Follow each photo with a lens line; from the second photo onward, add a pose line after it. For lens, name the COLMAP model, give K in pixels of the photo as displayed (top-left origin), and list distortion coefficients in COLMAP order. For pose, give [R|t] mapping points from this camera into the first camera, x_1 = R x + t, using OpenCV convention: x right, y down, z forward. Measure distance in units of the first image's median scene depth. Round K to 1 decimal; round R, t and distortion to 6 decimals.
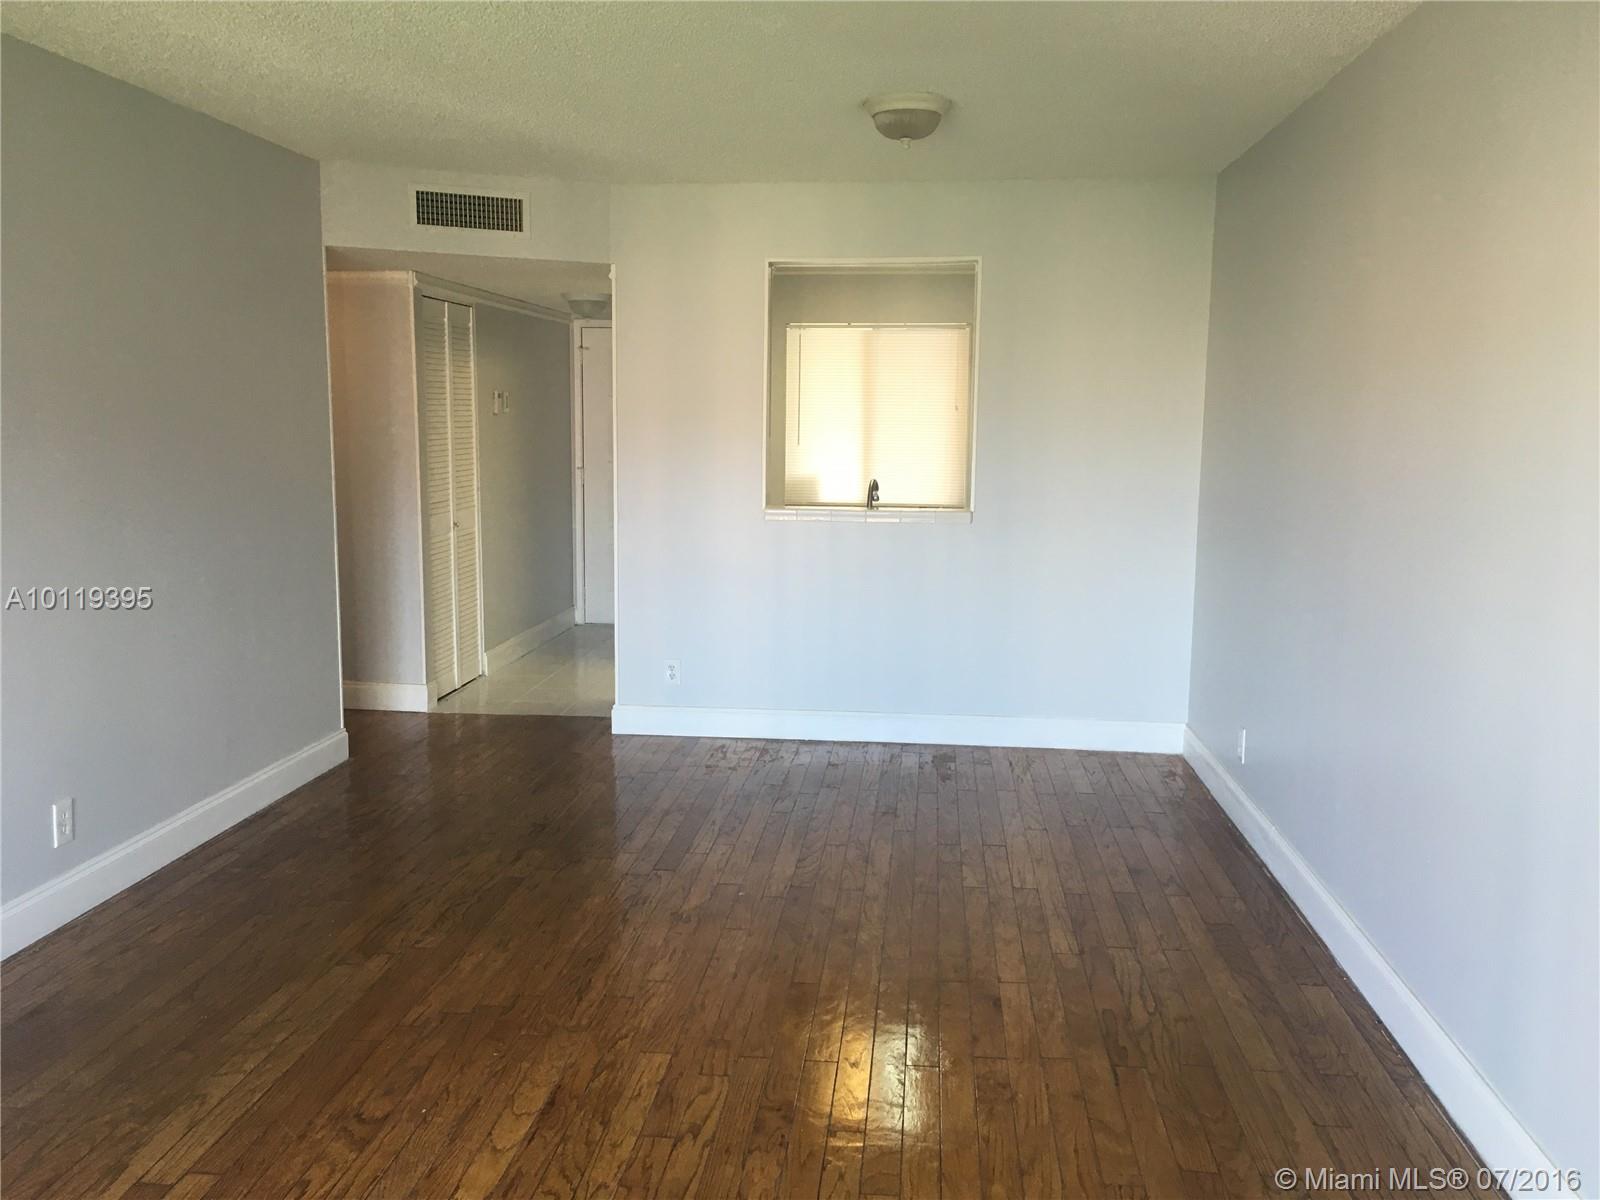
lens RADIAL K [[1364.2, 0, 789.6], [0, 1364.2, 602.0], [0, 0, 1]] dist [0.096168, -0.111576]
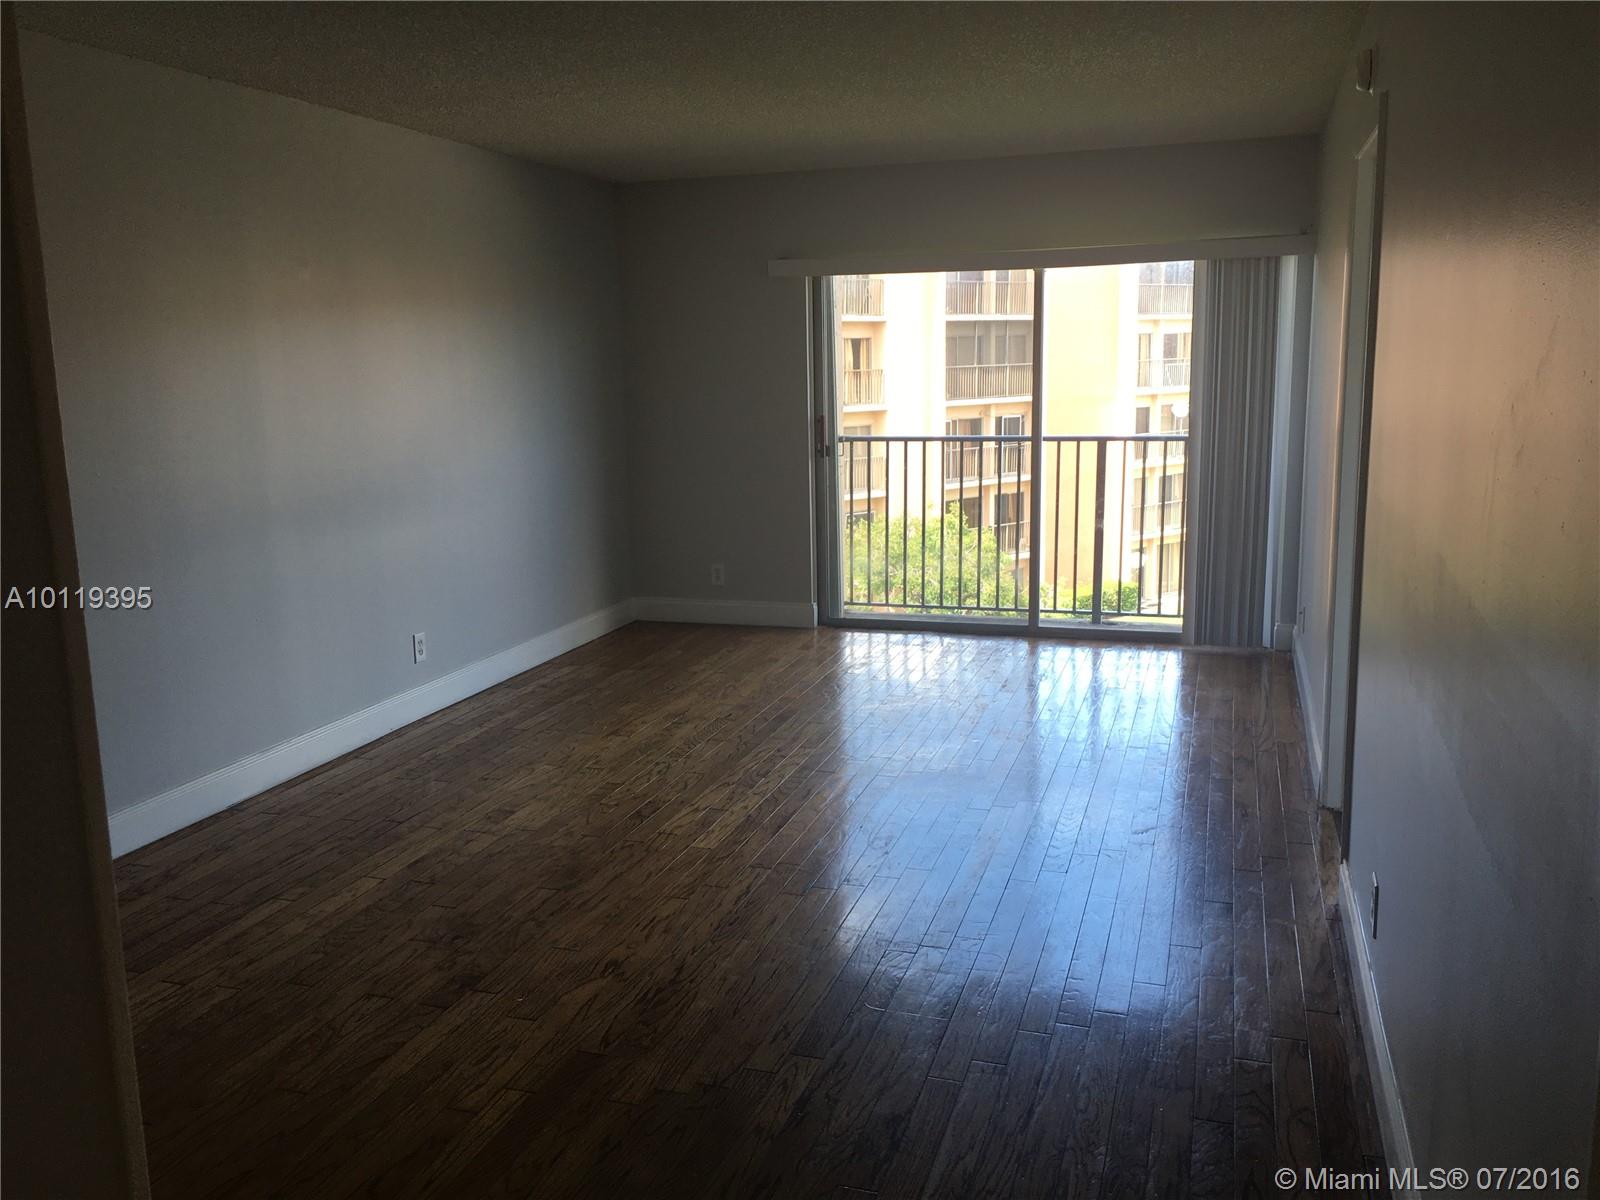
lens RADIAL K [[1364.2, 0, 807.9], [0, 1364.2, 598.0], [0, 0, 1]] dist [0.096168, -0.111576]
pose [[-0.980315, -0.030292, 0.195100, -0.253289], [0.033646, 0.948076, 0.316261, -0.183420], [-0.194550, 0.316599, -0.928394, 1.199207]]
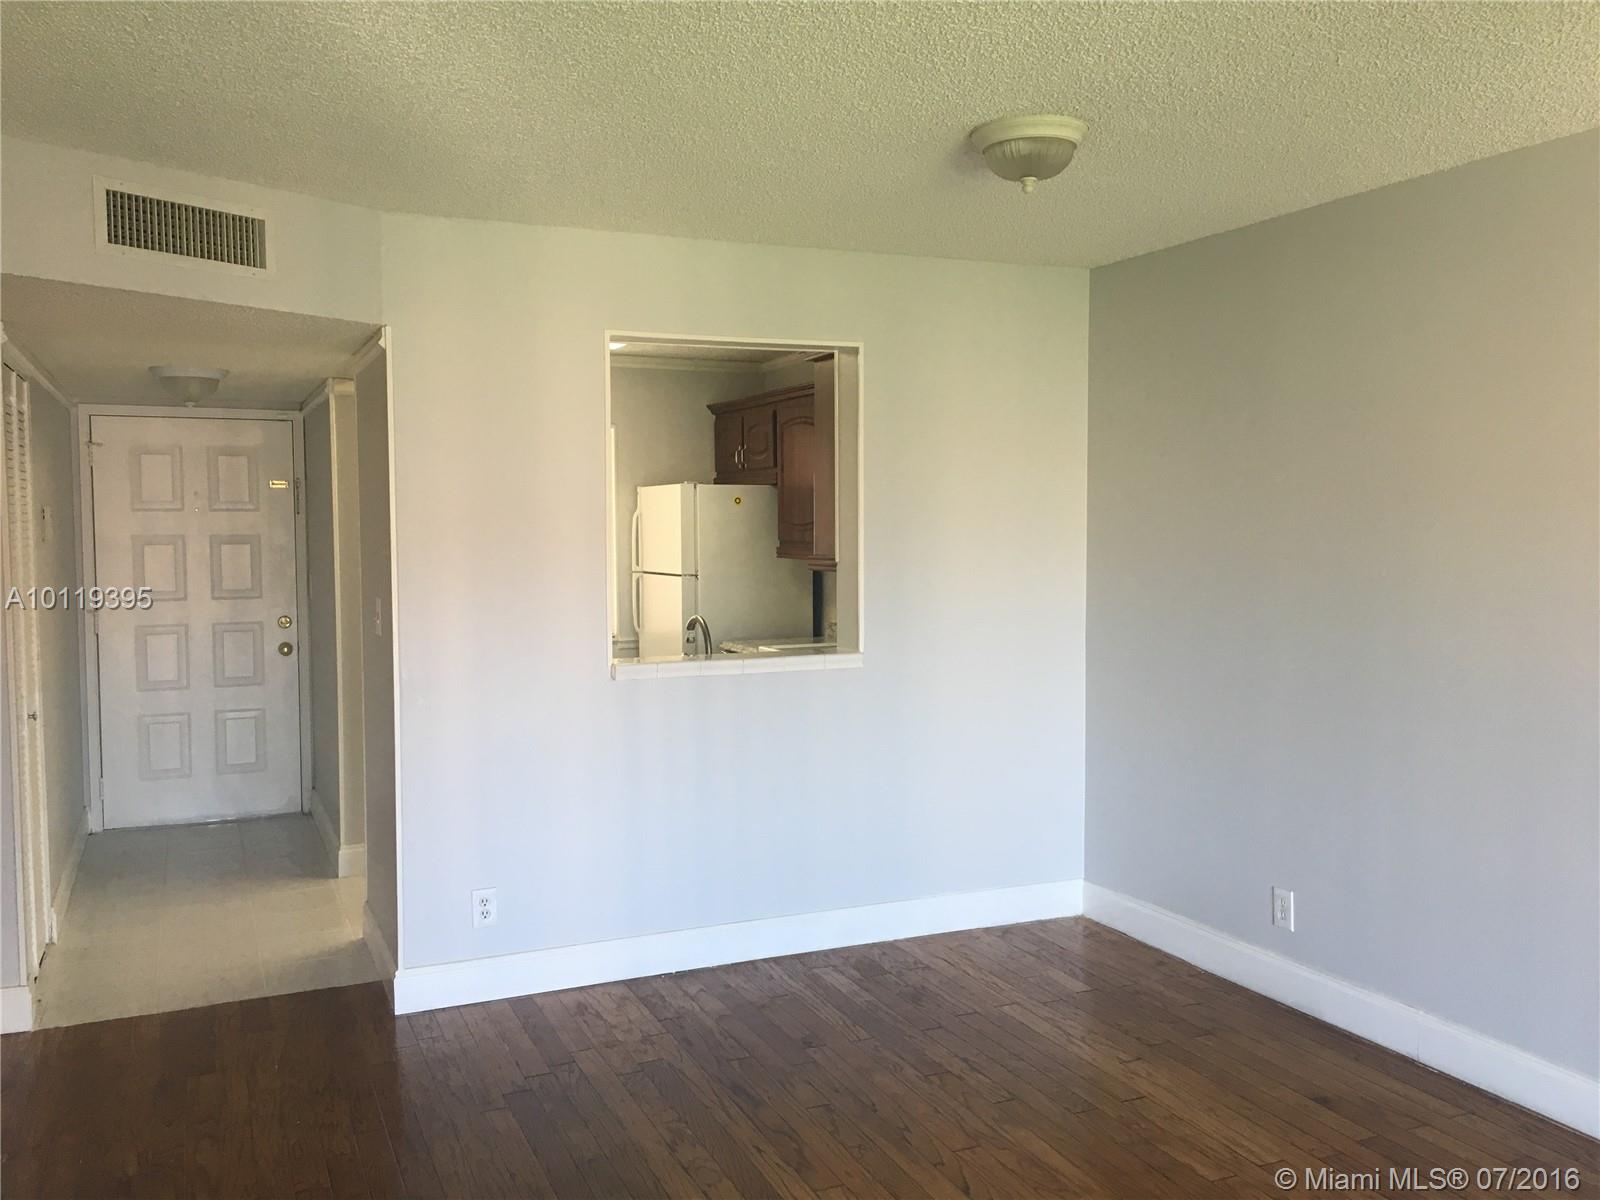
lens RADIAL K [[1364.2, 0, 804.7], [0, 1364.2, 600.4], [0, 0, 1]] dist [0.096168, -0.111576]
pose [[0.870325, -0.043766, 0.490530, -0.306993], [0.080611, 0.995270, -0.054224, -0.058123], [-0.485836, 0.086734, 0.869736, 0.327083]]
